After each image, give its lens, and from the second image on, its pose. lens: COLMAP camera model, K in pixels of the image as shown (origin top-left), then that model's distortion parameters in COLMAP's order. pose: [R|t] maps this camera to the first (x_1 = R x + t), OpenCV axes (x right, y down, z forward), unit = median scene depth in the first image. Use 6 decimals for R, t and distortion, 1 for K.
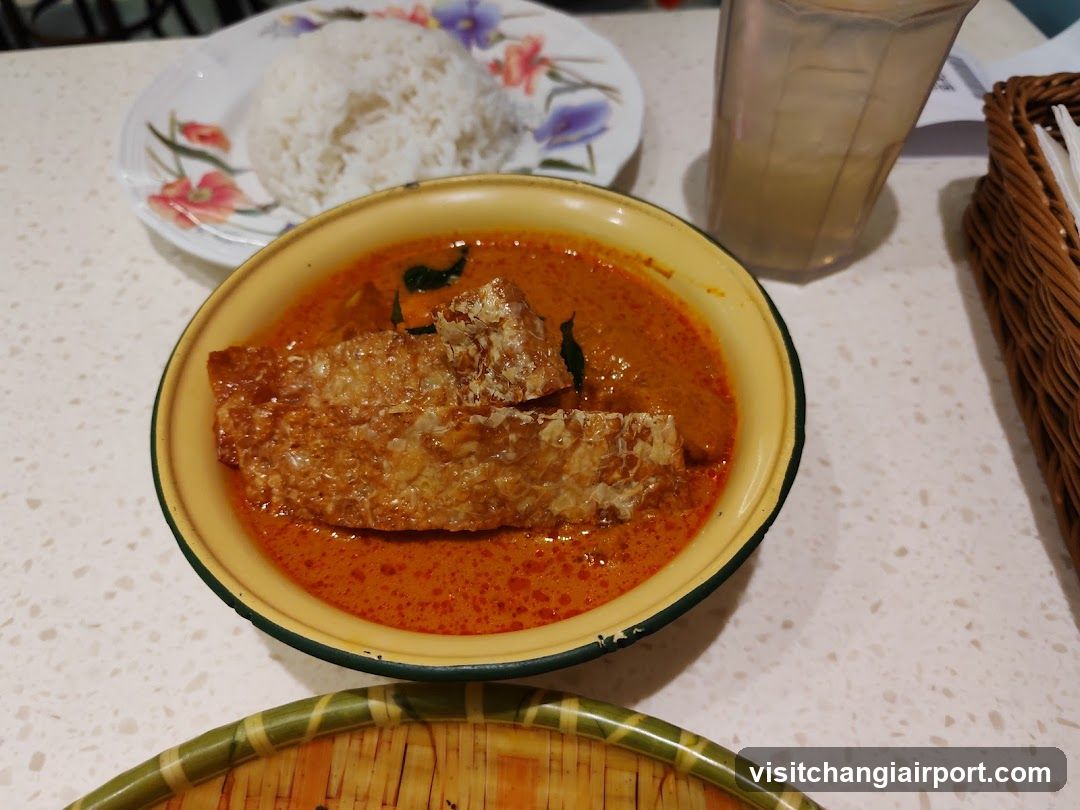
lens RADIAL K [[813.4, 0, 538.6], [0, 813.4, 408.0], [0, 0, 1]] dist [-0.032463, 0.003356]
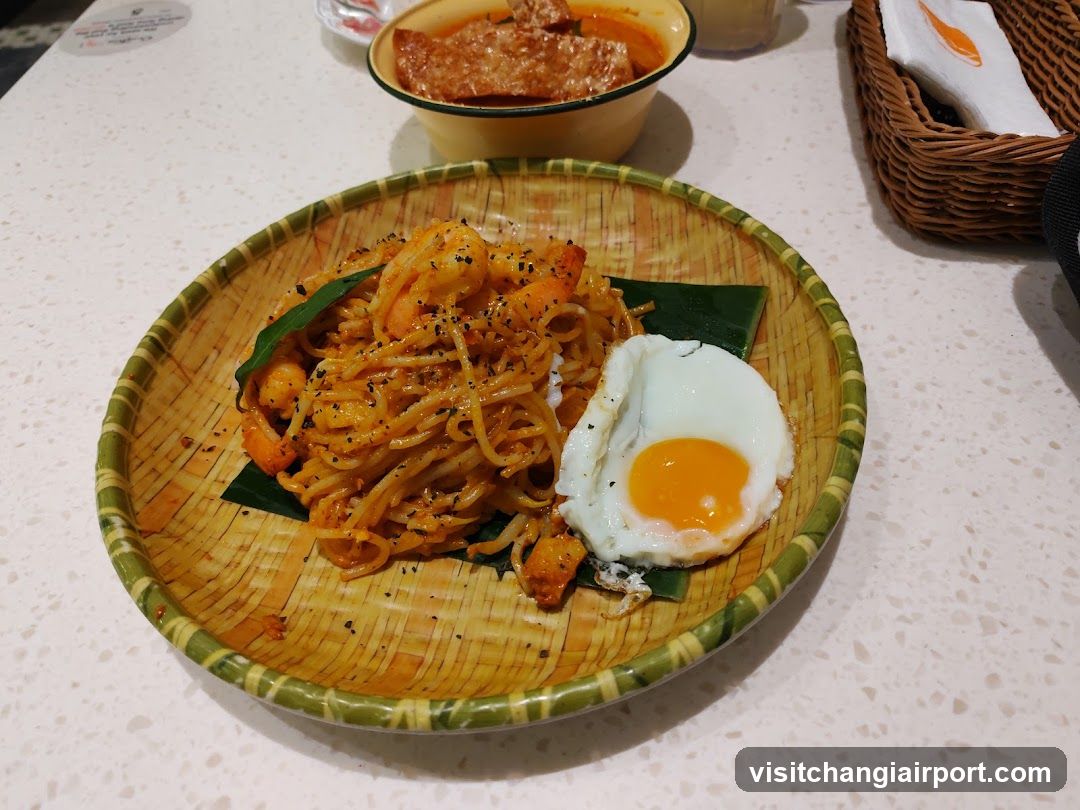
lens RADIAL K [[813.4, 0, 542.8], [0, 813.4, 401.7], [0, 0, 1]] dist [-0.032463, 0.003356]
pose [[0.996413, 0.011236, -0.083871, 0.146543], [-0.016385, 0.998006, -0.060952, 1.067669], [0.083019, 0.062108, 0.994611, -0.986009]]
